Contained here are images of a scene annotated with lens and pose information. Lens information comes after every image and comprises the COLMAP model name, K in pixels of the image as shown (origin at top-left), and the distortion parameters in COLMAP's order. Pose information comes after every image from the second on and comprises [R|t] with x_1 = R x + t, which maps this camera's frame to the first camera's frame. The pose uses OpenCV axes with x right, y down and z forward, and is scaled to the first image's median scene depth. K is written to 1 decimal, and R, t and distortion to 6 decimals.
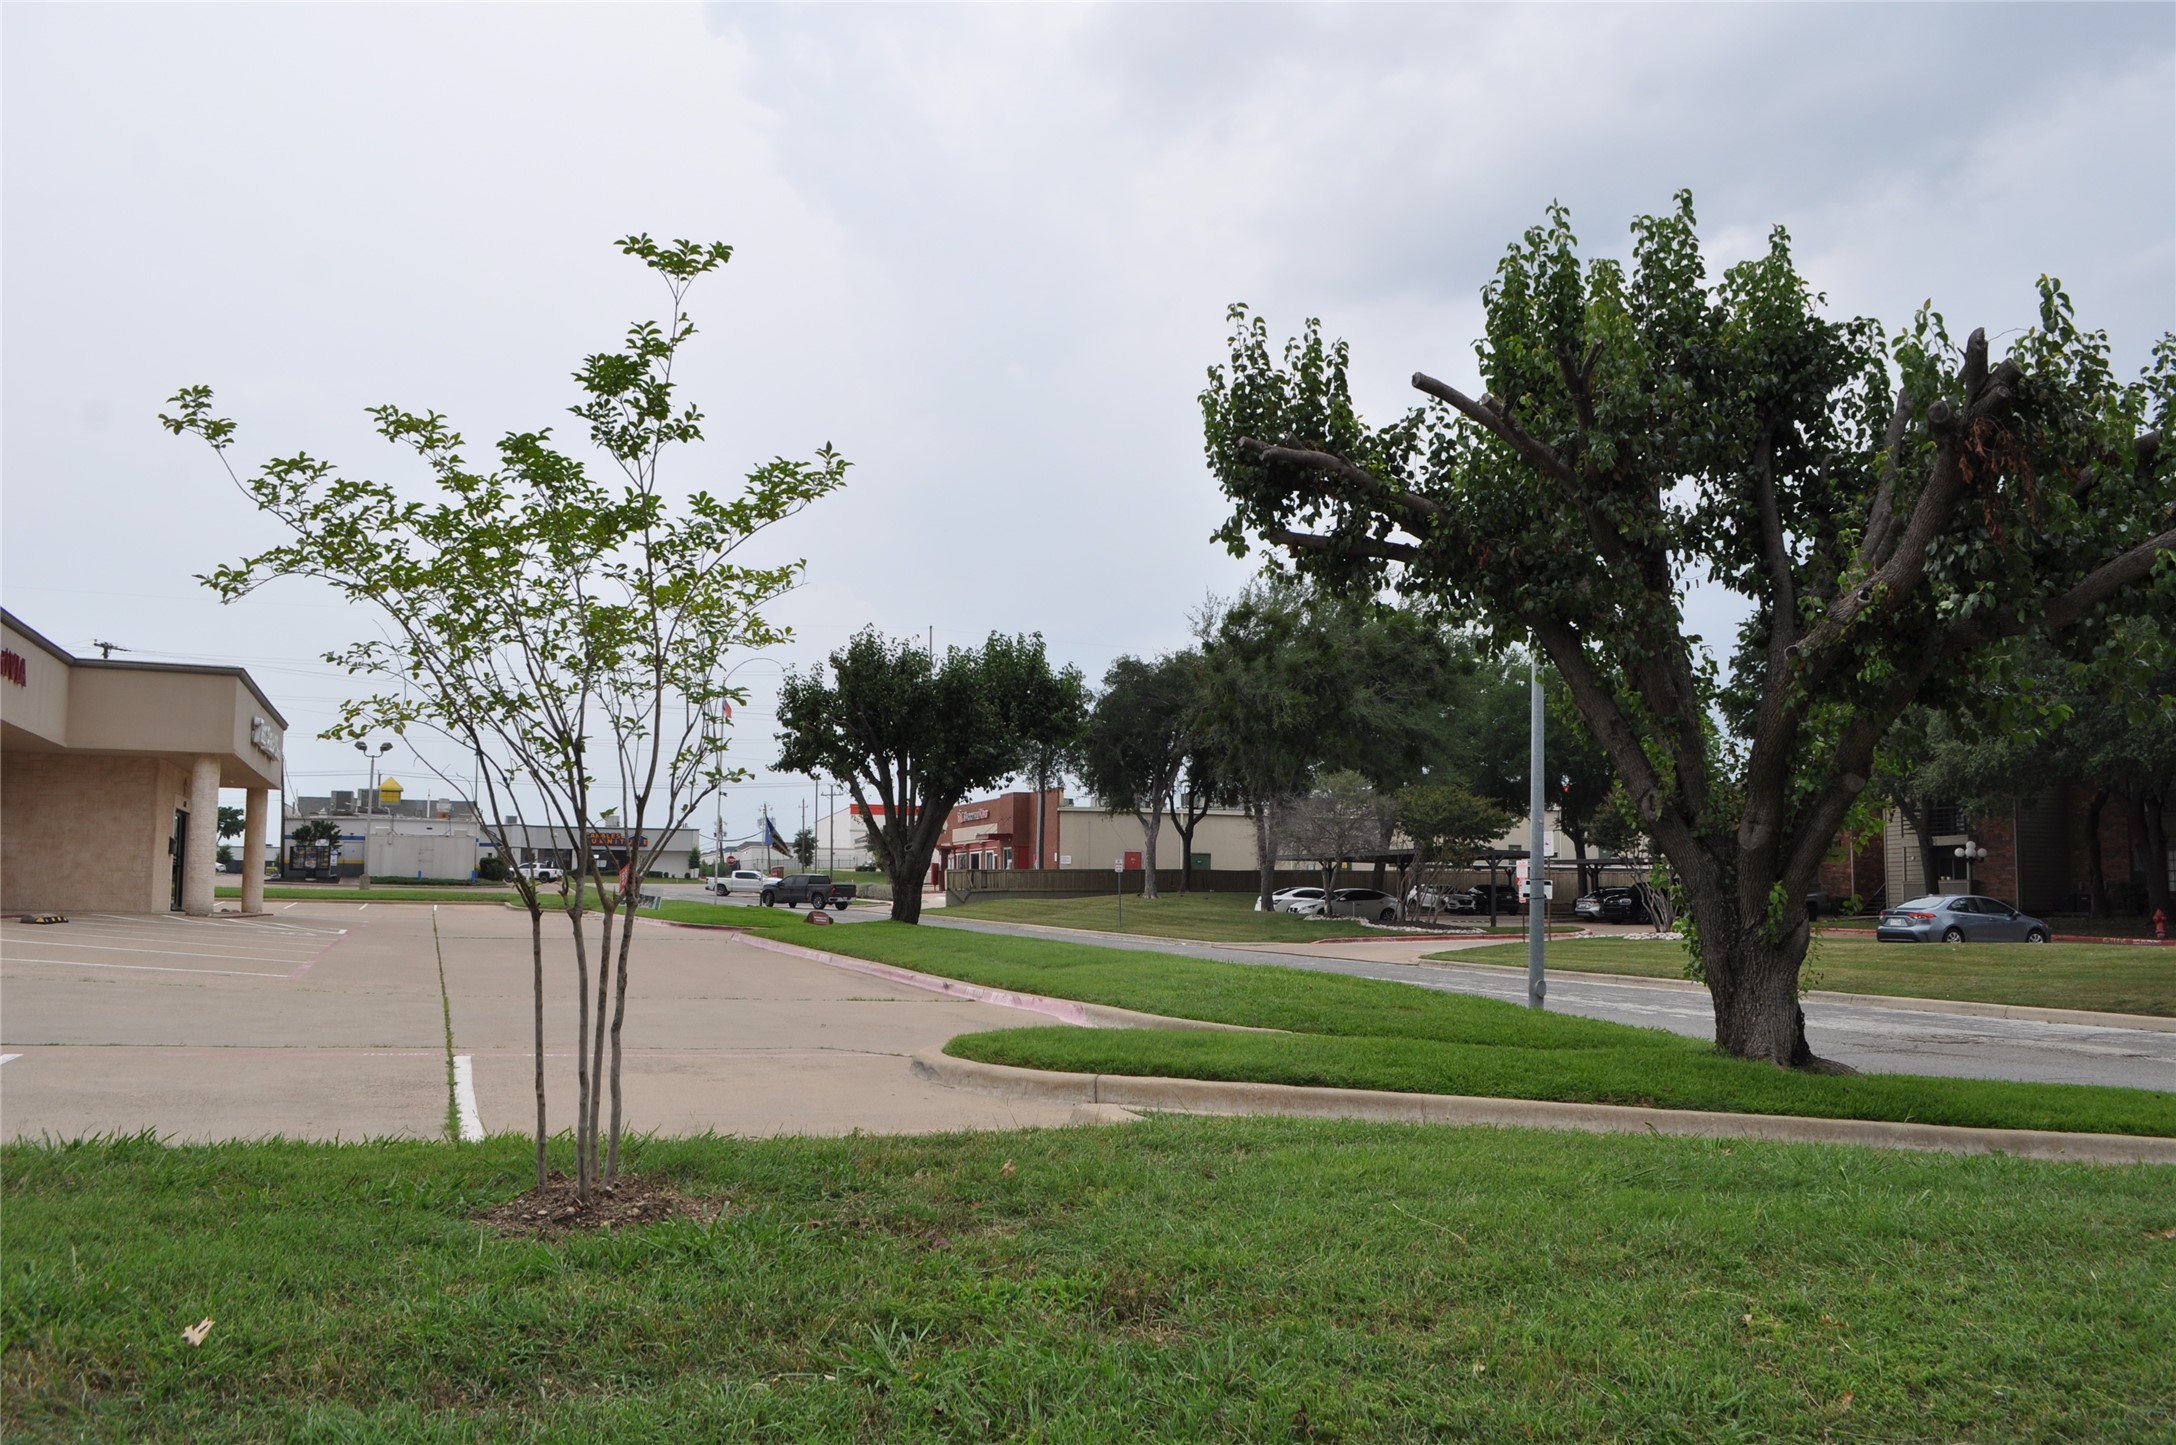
lens RADIAL K [[1713.3, 0, 1074.8], [0, 1713.3, 710.9], [0, 0, 1]] dist [-0.084708, 0.003518]
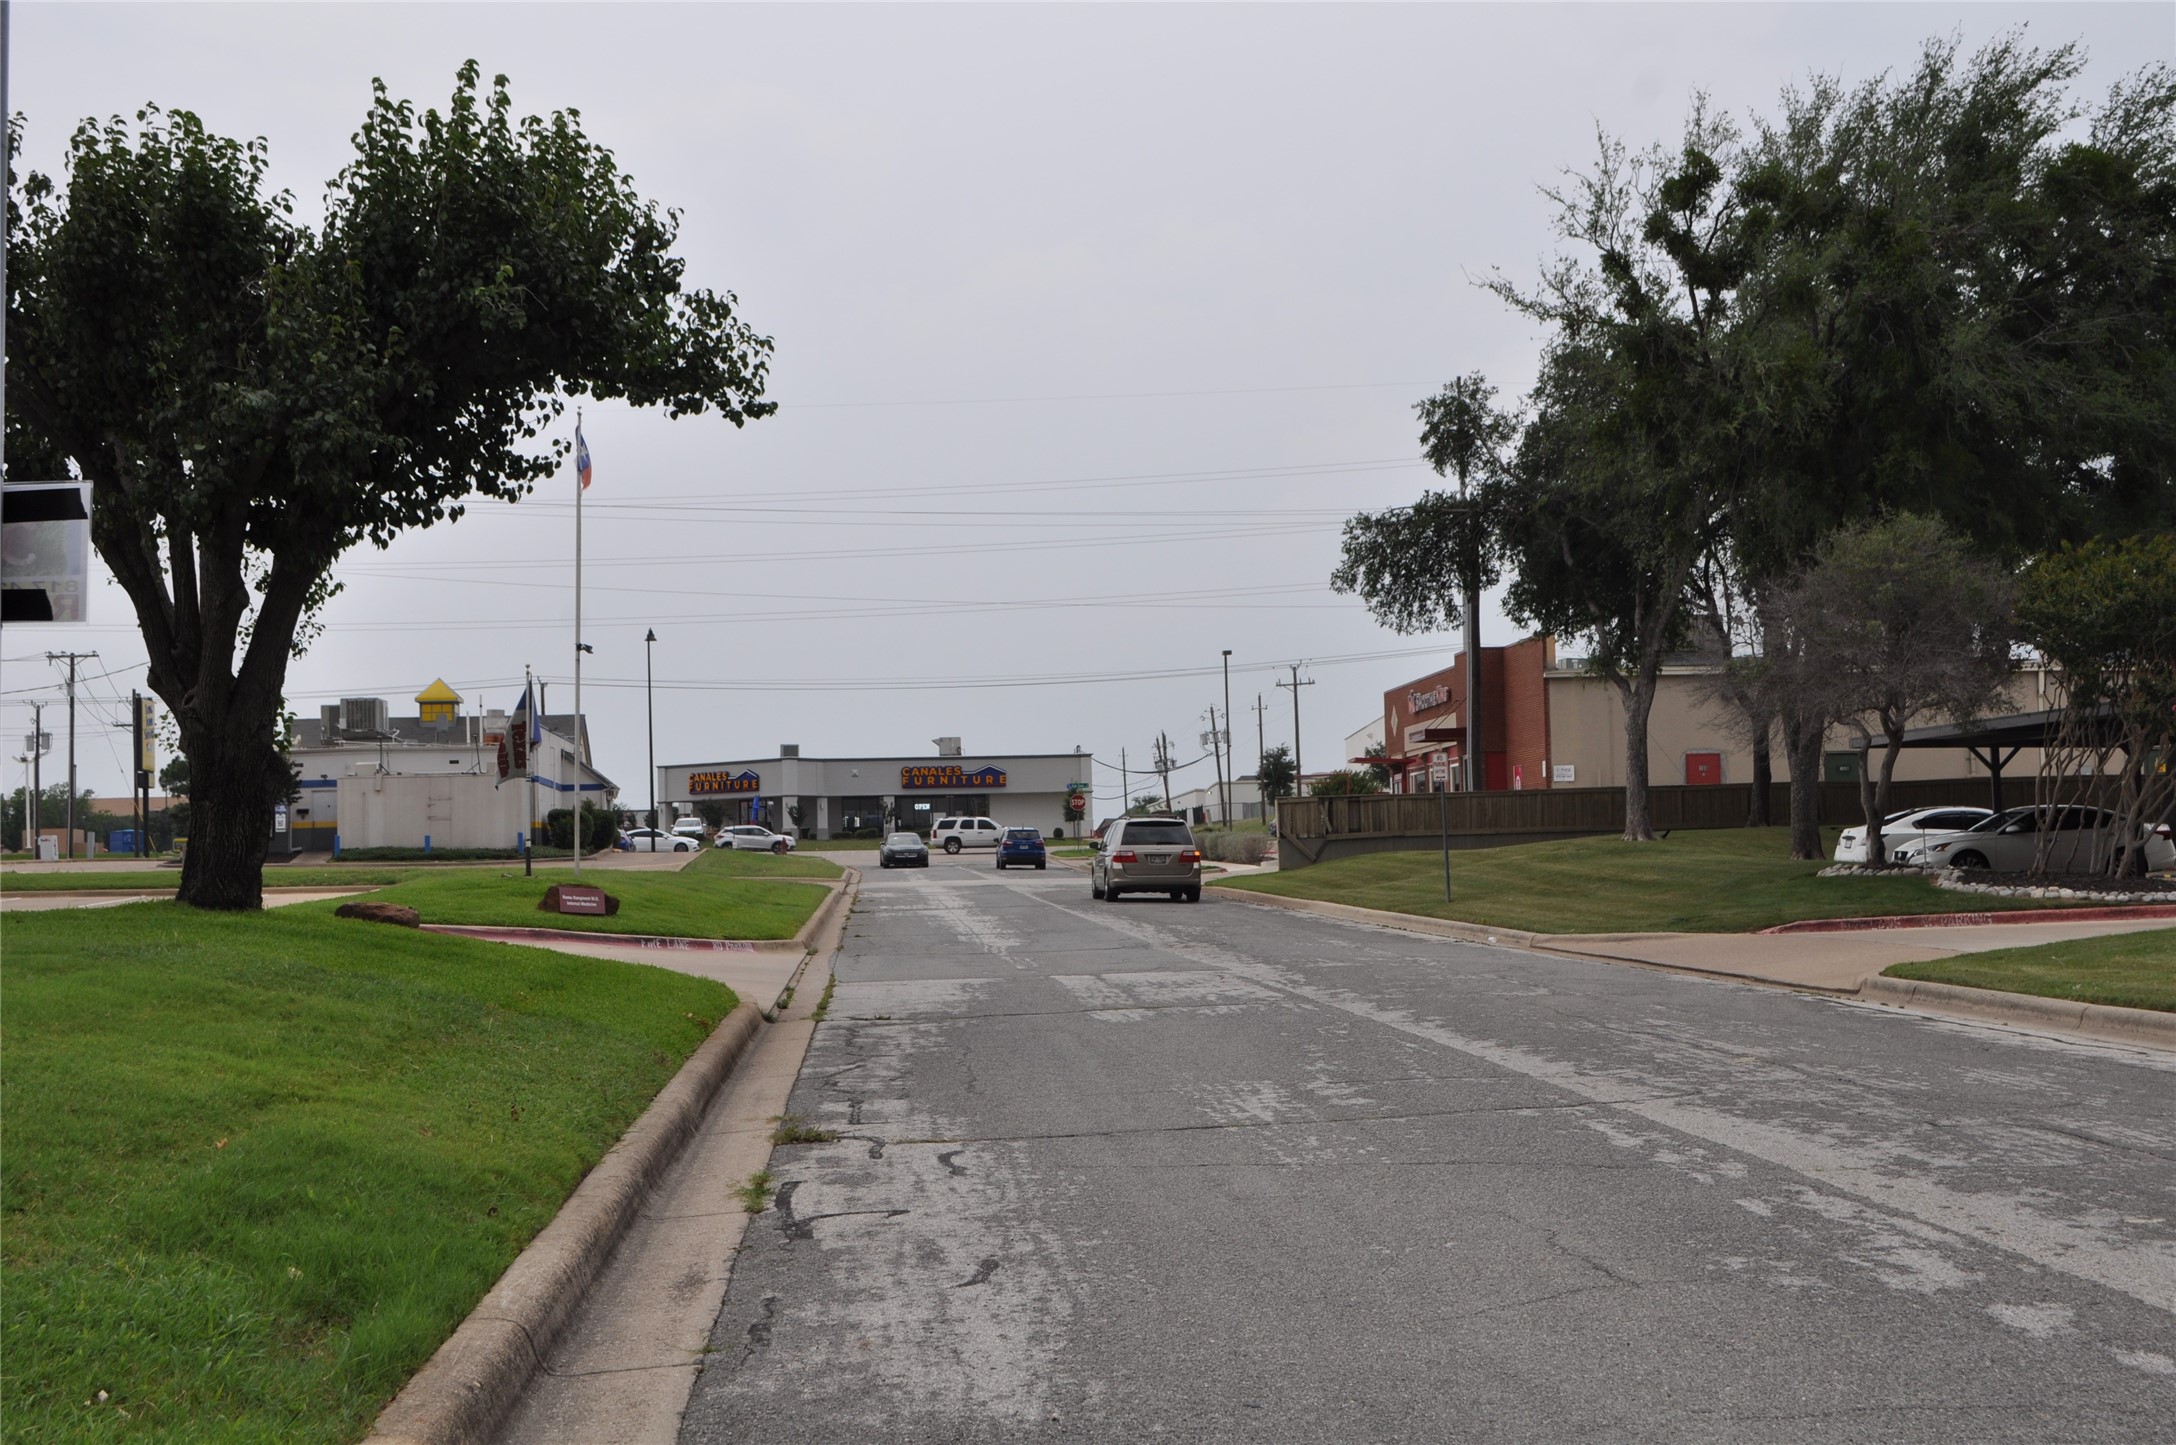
lens RADIAL K [[2779.9, 0, 1093.5], [0, 2779.9, 730.8], [0, 0, 1]] dist [-0.034601, 0.000000]
pose [[0.962546, -0.039636, -0.268204, 0.134224], [0.055934, 0.997005, 0.053400, 0.036304], [0.265284, -0.066401, 0.961881, 0.268973]]
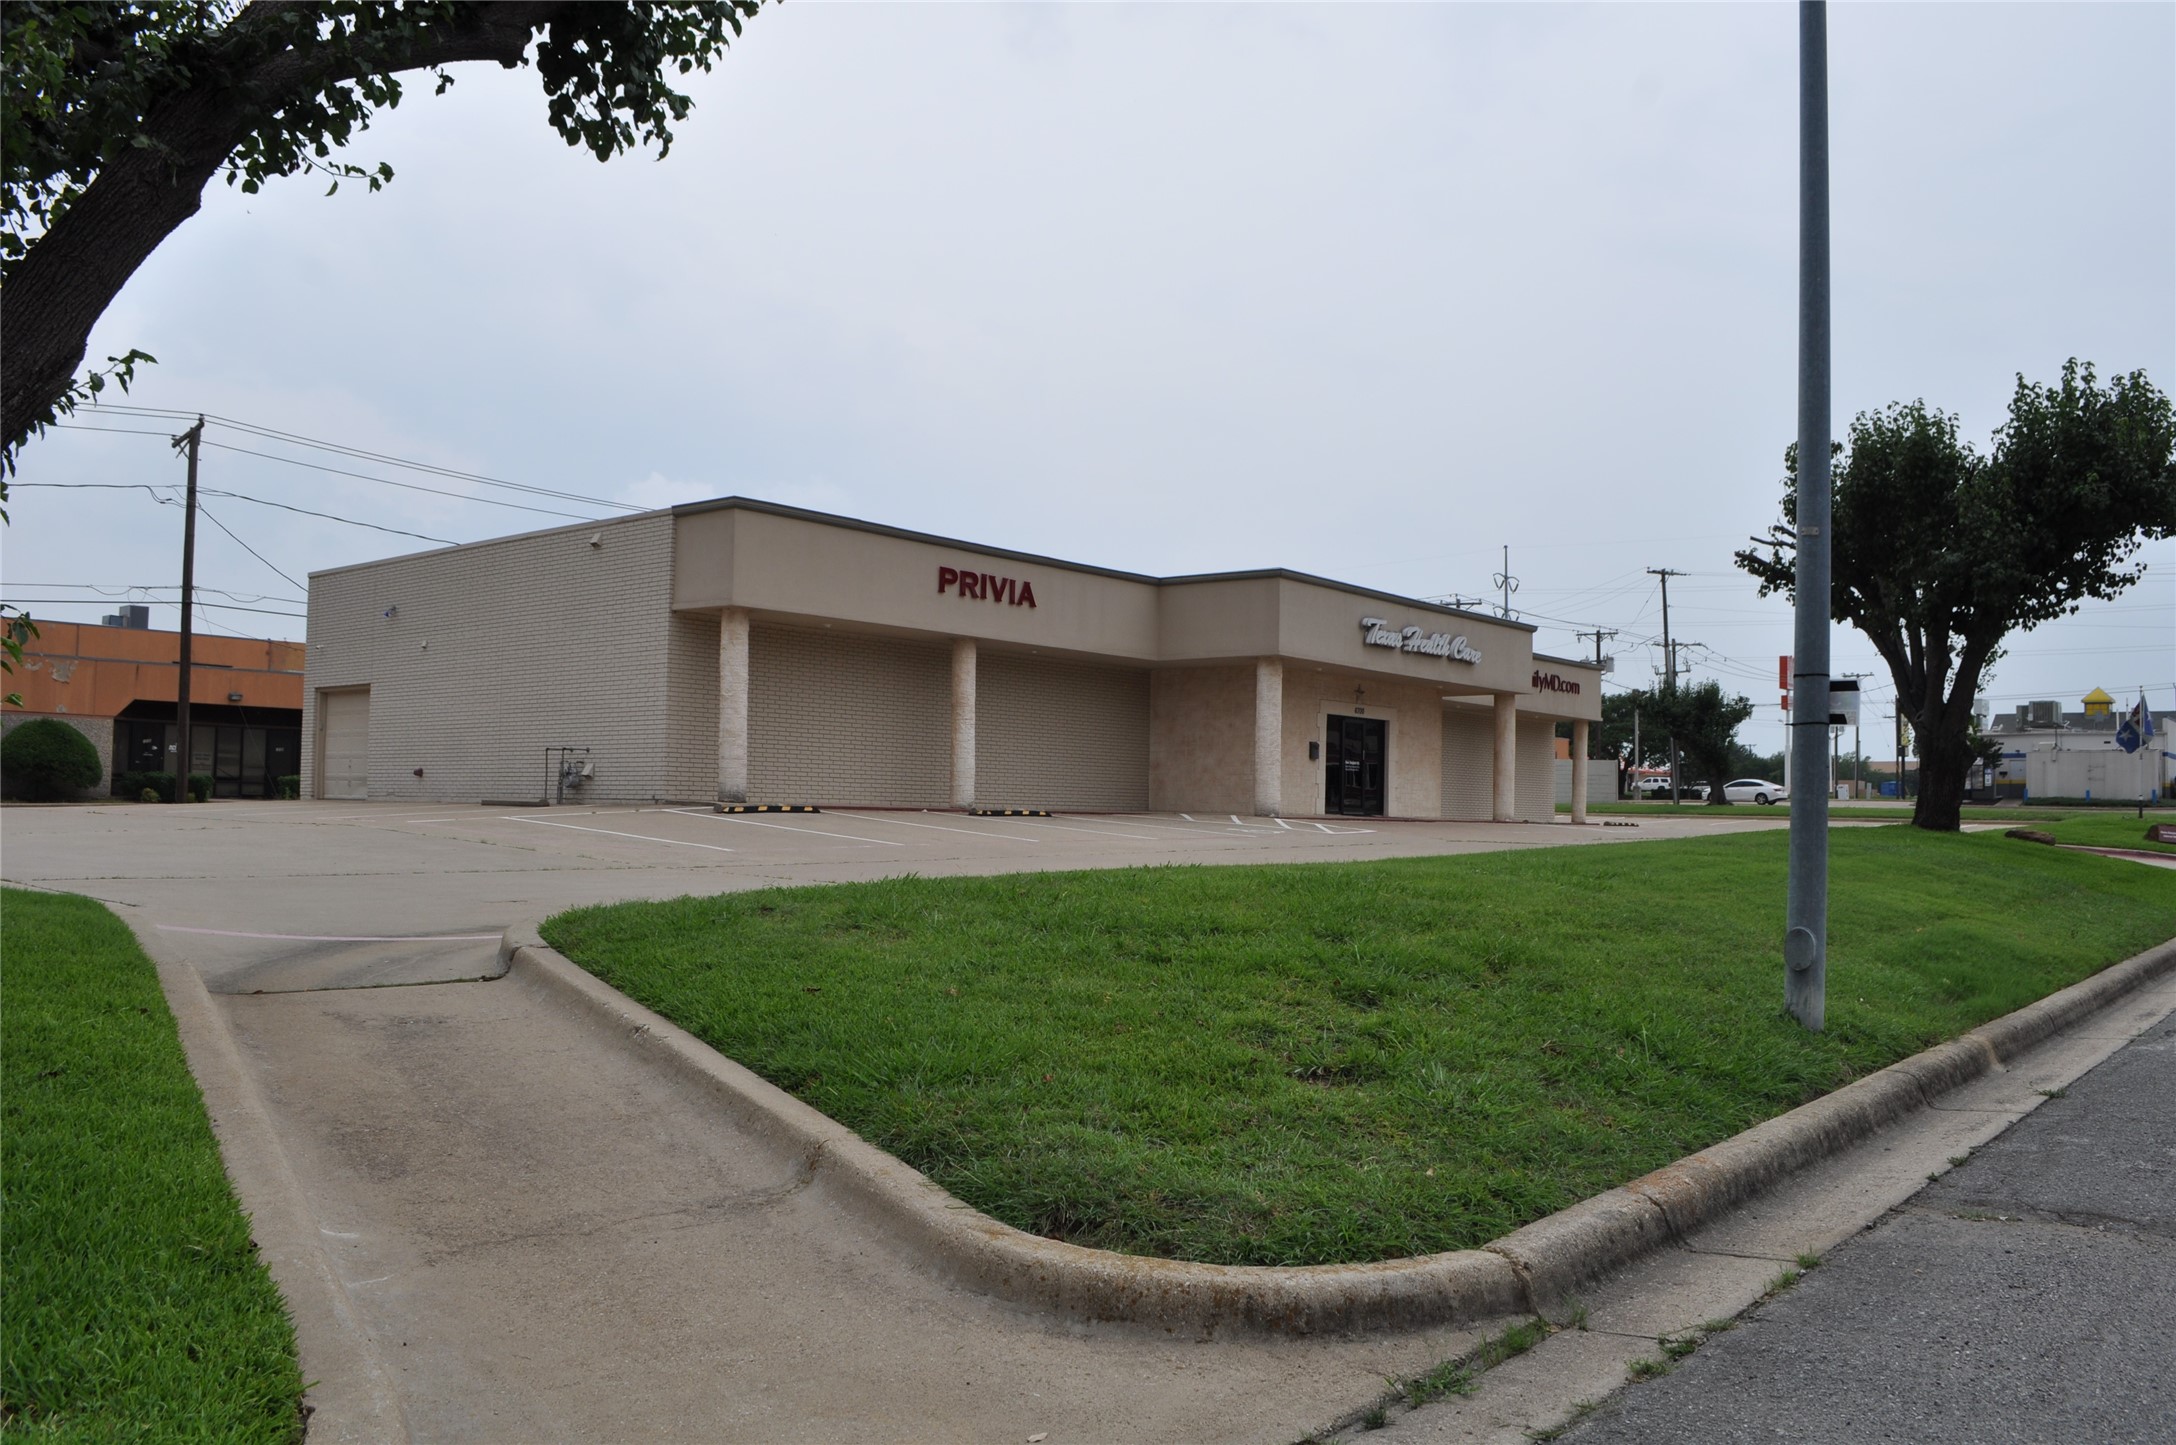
lens RADIAL K [[1713.3, 0, 1081.8], [0, 1713.3, 723.1], [0, 0, 1]] dist [-0.084708, 0.003518]
pose [[0.490484, -0.038474, -0.870601, 0.179114], [0.078866, 0.996885, 0.000377, 0.030248], [0.867874, -0.068845, 0.491990, 0.208061]]
